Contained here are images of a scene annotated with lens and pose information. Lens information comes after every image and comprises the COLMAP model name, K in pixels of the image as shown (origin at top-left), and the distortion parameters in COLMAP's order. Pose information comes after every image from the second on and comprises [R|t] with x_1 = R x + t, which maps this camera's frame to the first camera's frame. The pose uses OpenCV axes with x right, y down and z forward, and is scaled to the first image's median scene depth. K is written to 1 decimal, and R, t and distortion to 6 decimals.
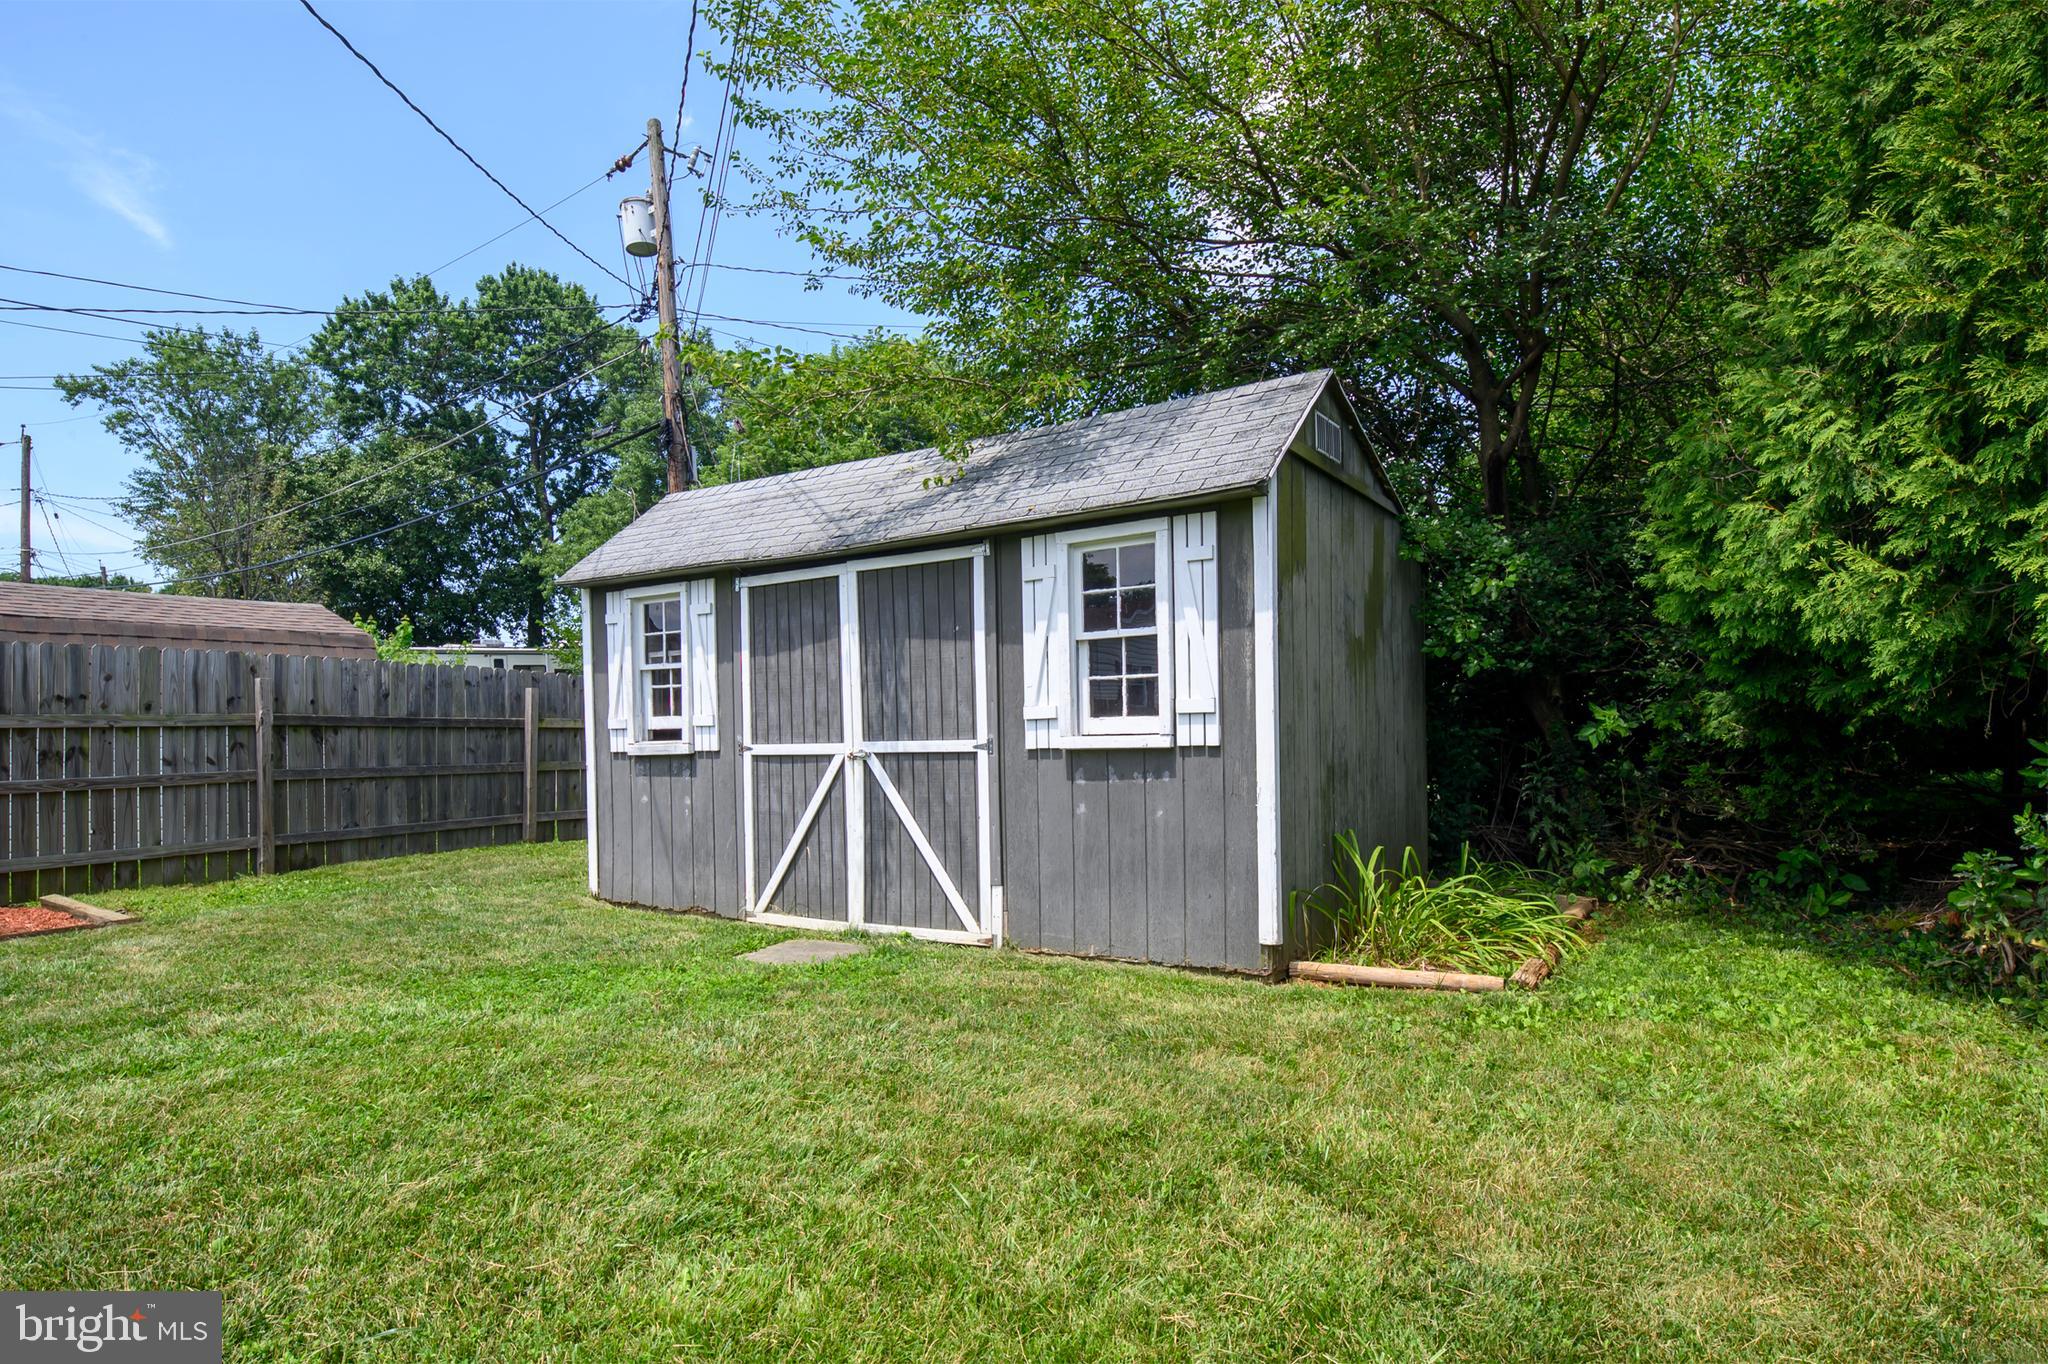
lens RADIAL K [[1113.6, 0, 1017.5], [0, 1113.6, 735.3], [0, 0, 1]] dist [0.001509, 0.000050]
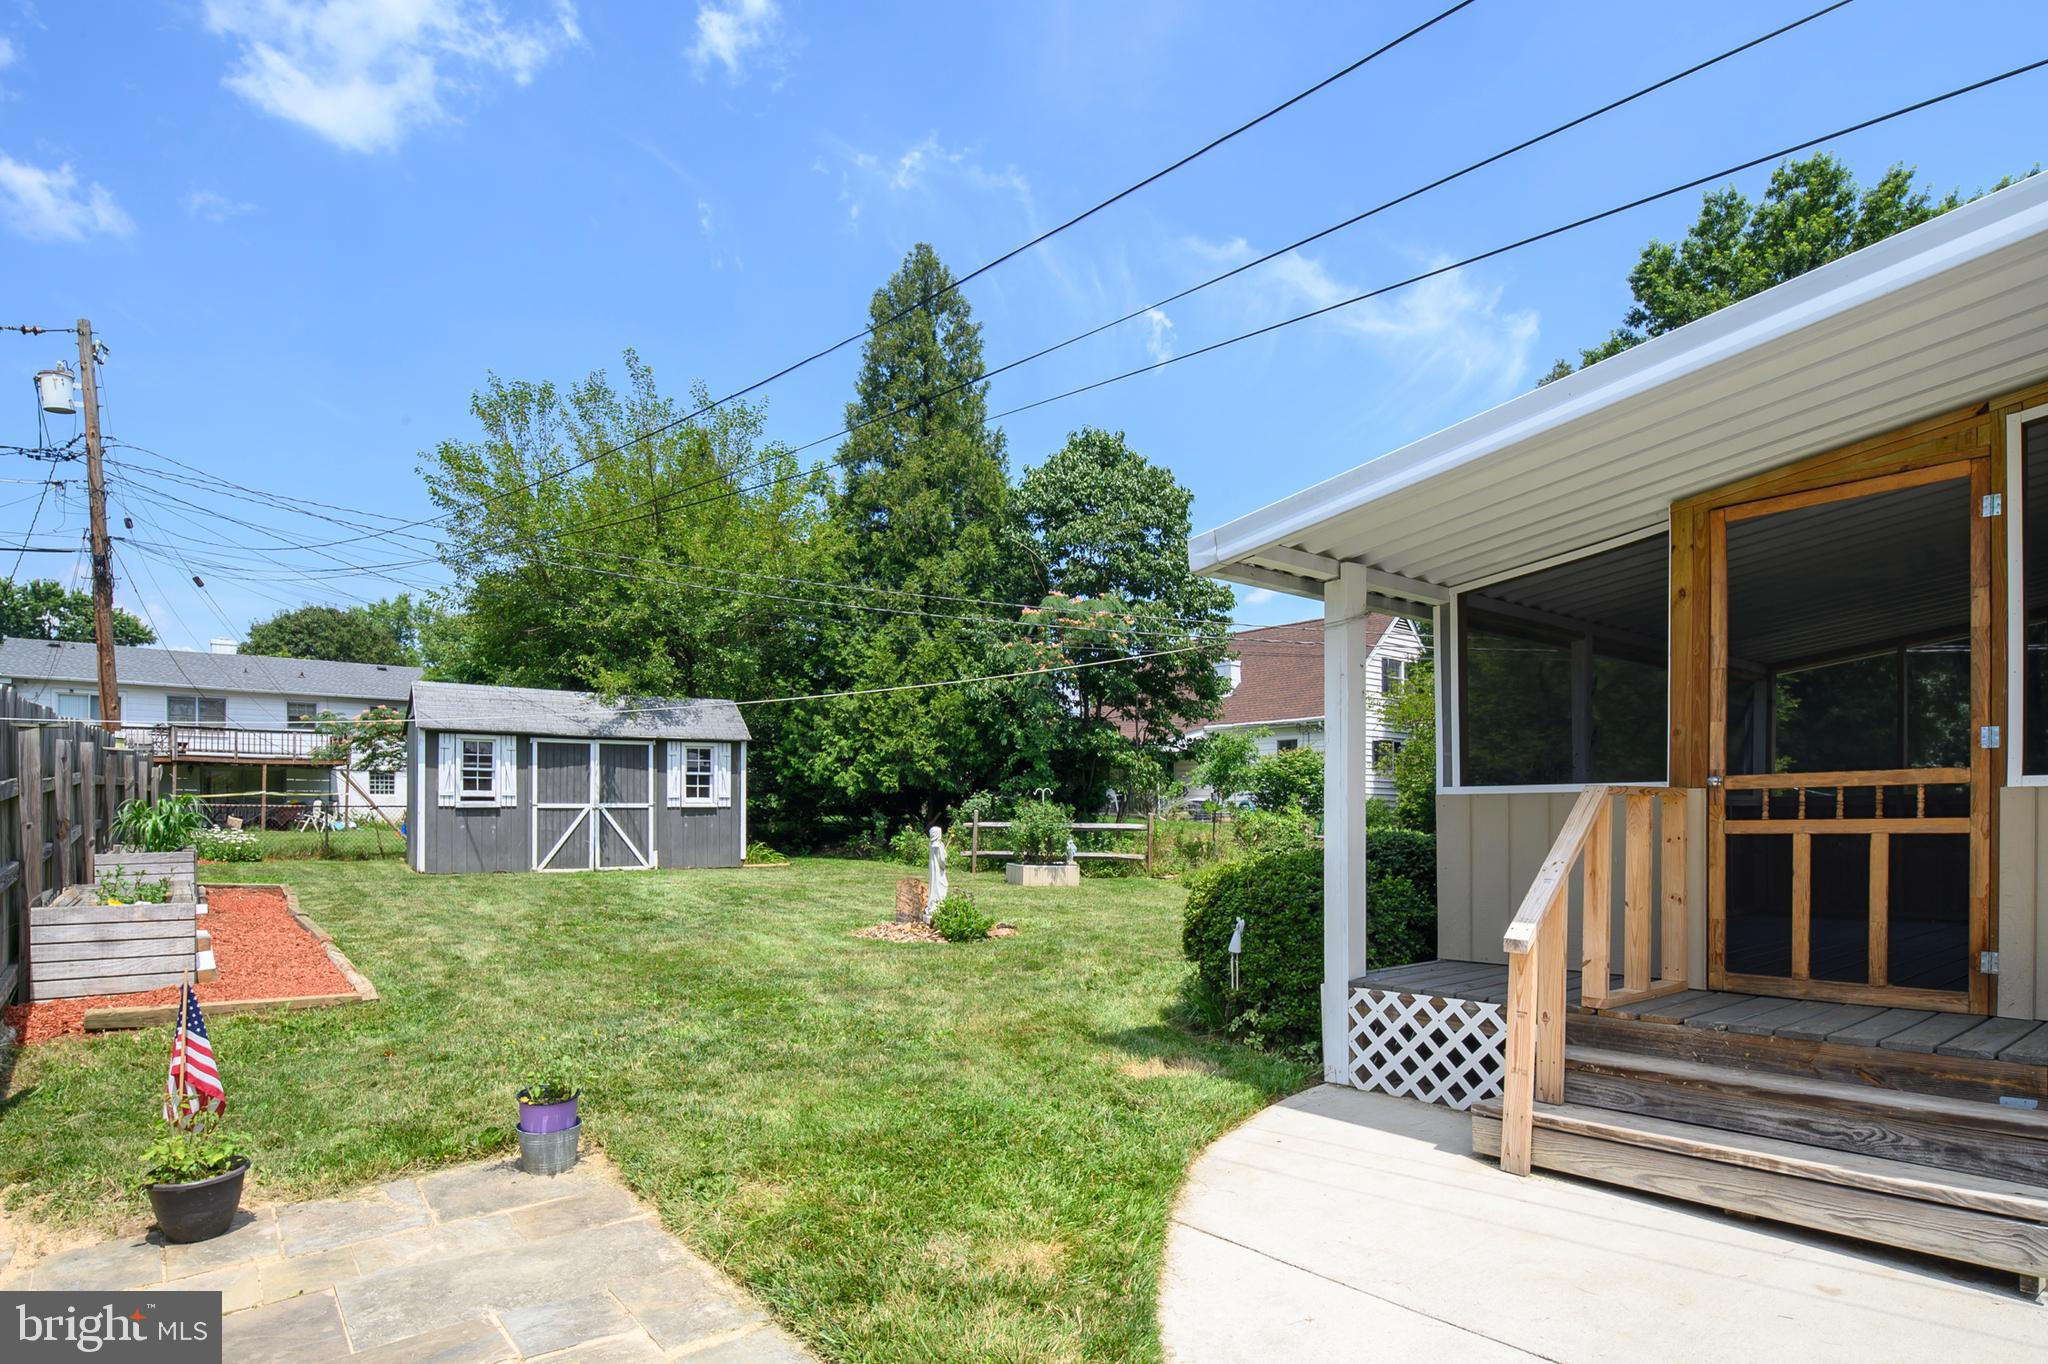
lens RADIAL K [[1113.6, 0, 1017.5], [0, 1113.6, 735.3], [0, 0, 1]] dist [0.001509, 0.000050]
pose [[0.427324, 0.078473, 0.900687, -2.378646], [-0.009936, 0.996574, -0.082113, 0.057915], [-0.904044, 0.026139, 0.426639, -1.246738]]
